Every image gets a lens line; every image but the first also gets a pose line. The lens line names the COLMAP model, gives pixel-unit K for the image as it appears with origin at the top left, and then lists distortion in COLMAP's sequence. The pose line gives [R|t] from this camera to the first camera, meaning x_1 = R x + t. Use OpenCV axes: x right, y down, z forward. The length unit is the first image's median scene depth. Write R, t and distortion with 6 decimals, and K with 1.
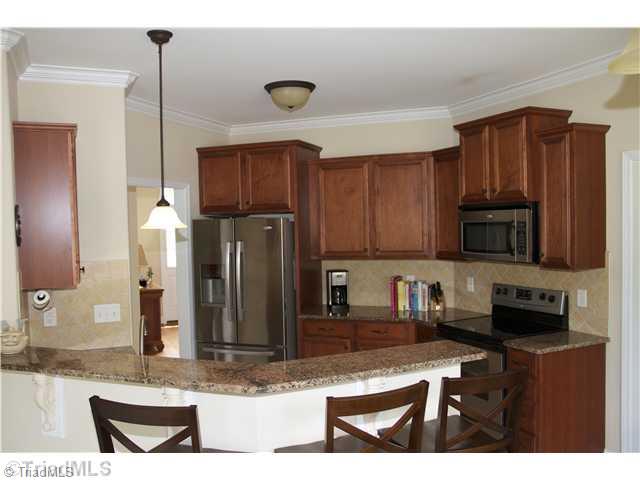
lens RADIAL K [[593.8, 0, 319.0], [0, 593.8, 253.2], [0, 0, 1]] dist [-0.051151, -0.003113]
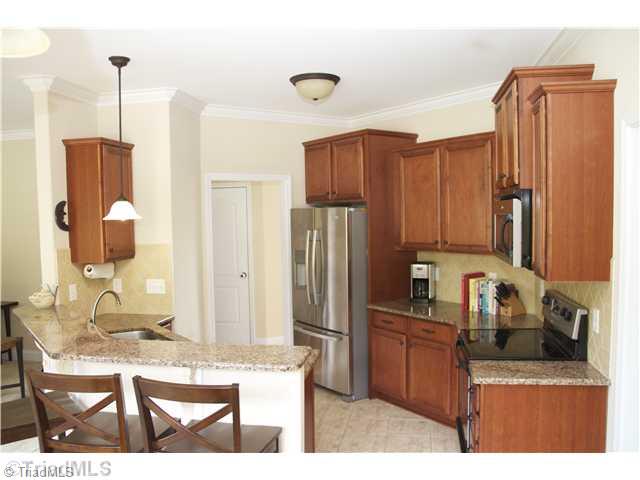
lens RADIAL K [[562.9, 0, 319.8], [0, 562.9, 258.8], [0, 0, 1]] dist [-0.007790, -0.003680]
pose [[0.826517, 0.047877, -0.560872, 0.425390], [-0.020225, 0.998259, 0.055409, -0.024936], [0.562549, -0.034453, 0.826046, 0.172235]]
